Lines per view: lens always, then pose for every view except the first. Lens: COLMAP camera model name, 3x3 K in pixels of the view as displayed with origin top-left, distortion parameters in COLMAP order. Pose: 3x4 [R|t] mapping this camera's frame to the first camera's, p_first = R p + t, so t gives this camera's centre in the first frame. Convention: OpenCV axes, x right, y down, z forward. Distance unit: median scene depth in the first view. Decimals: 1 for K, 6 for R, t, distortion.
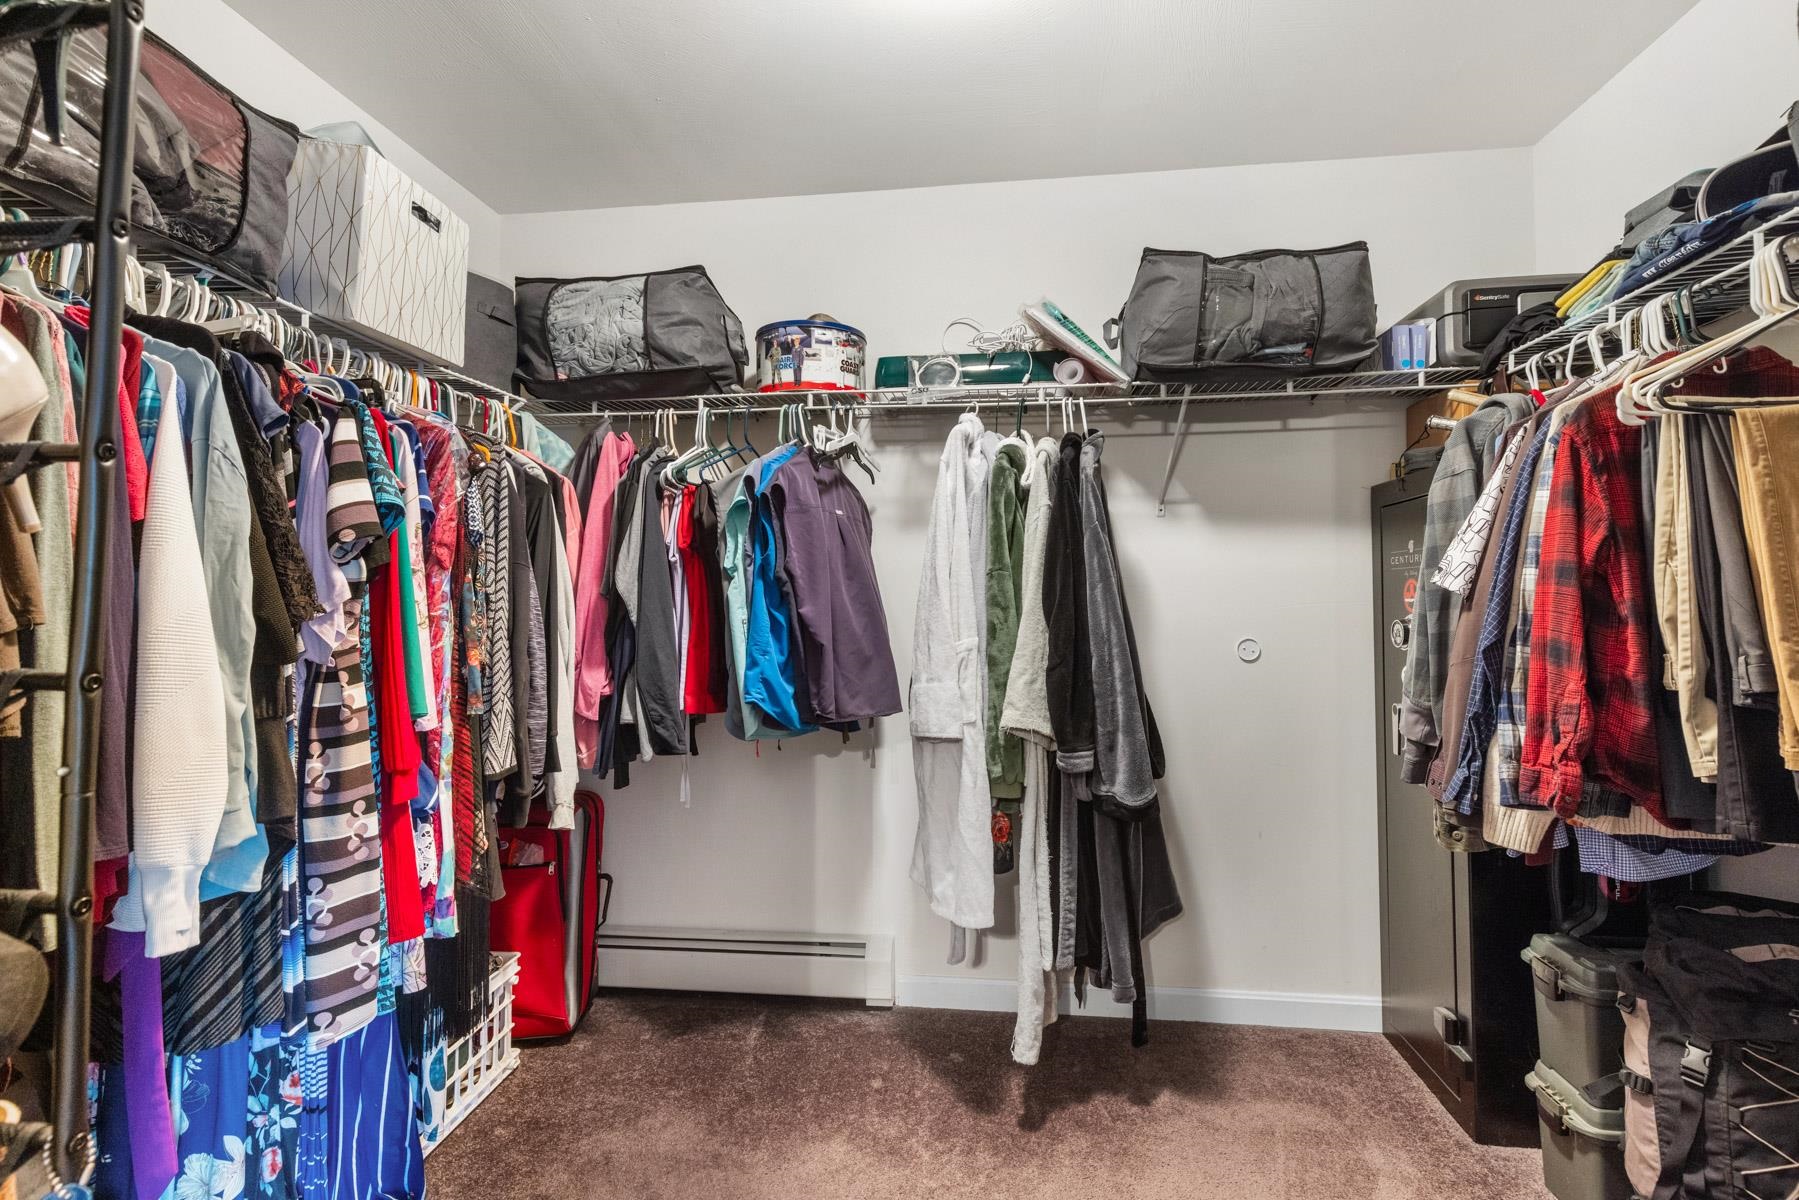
lens RADIAL K [[829.7, 0, 904.5], [0, 829.7, 596.0], [0, 0, 1]] dist [0.009693, -0.001097]
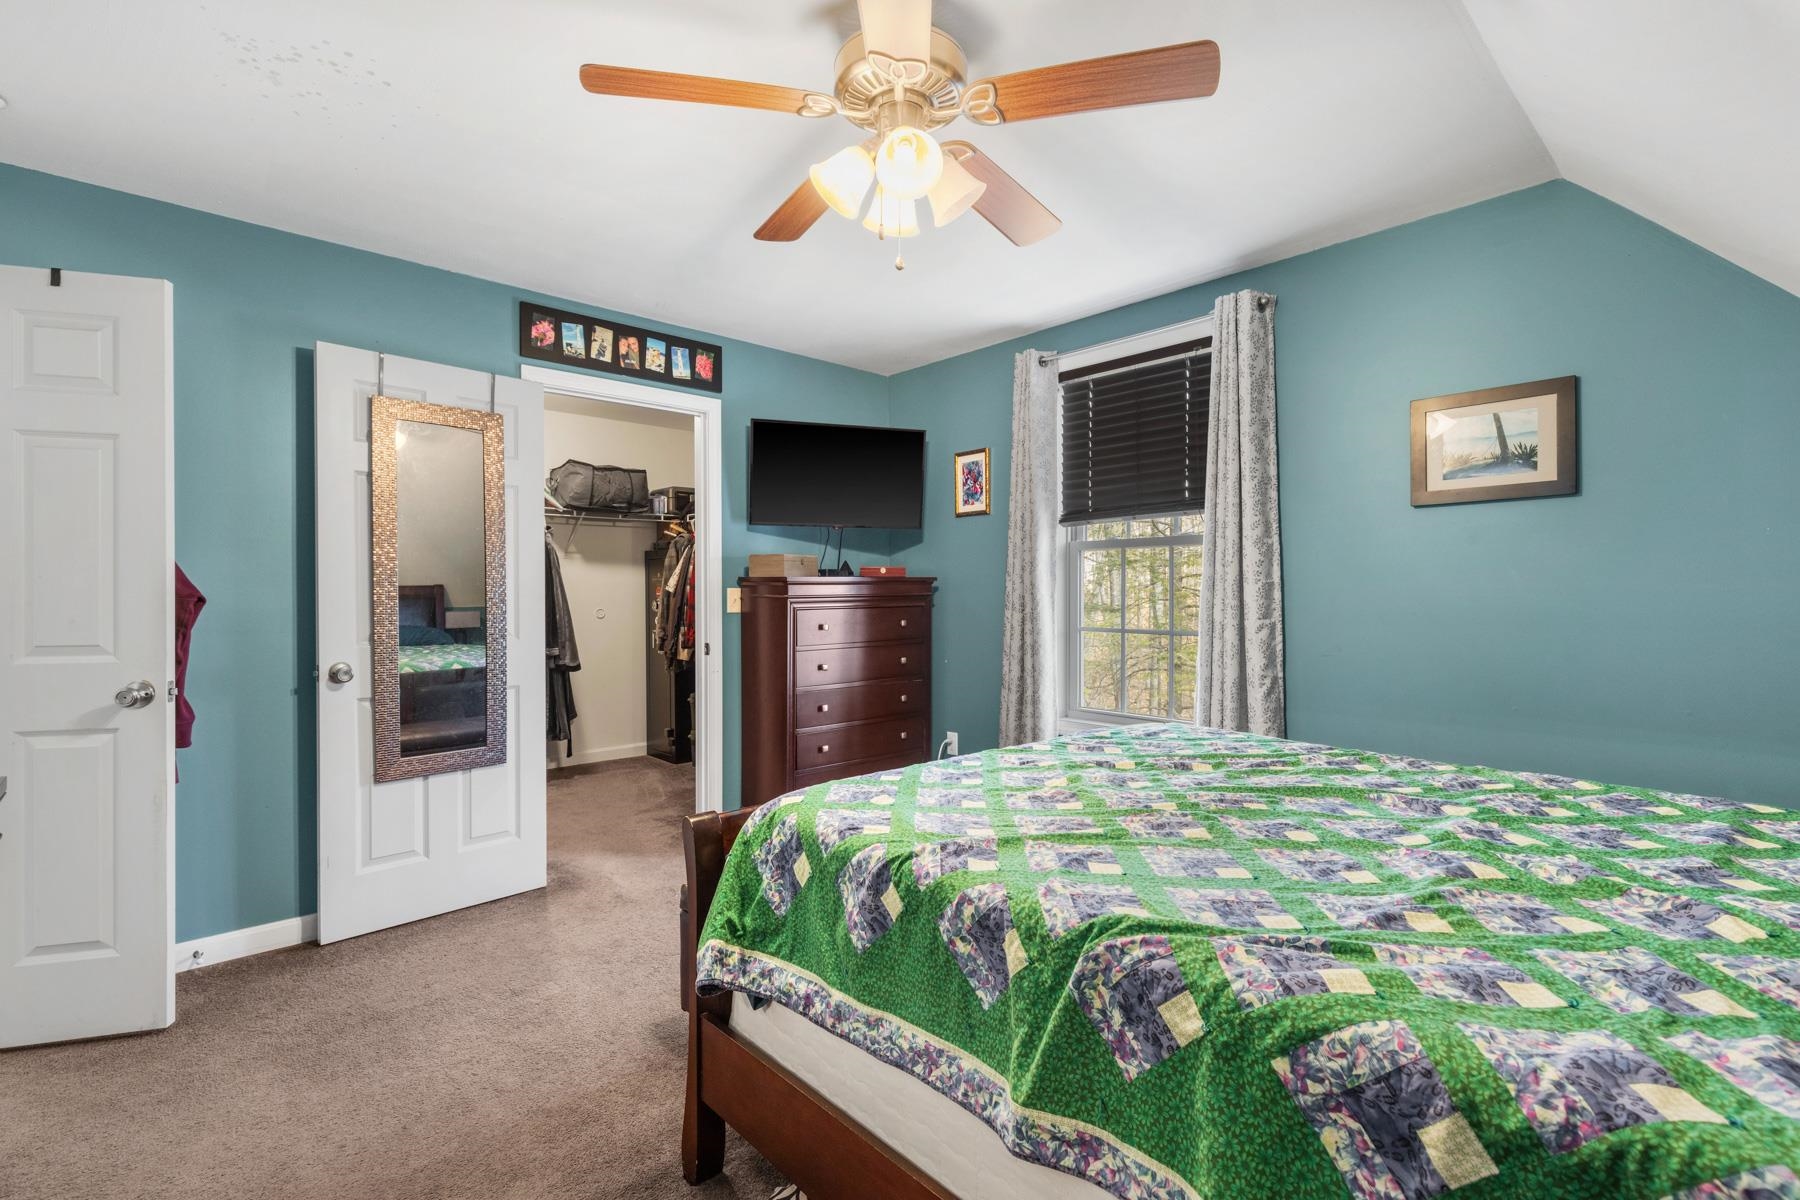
lens RADIAL K [[830.2, 0, 906.4], [0, 830.2, 590.3], [0, 0, 1]] dist [0.009693, -0.001097]
pose [[0.657432, 0.006940, 0.753482, -1.020559], [-0.007382, 0.999969, -0.002769, -0.007235], [-0.753478, -0.003741, 0.657463, -1.576735]]
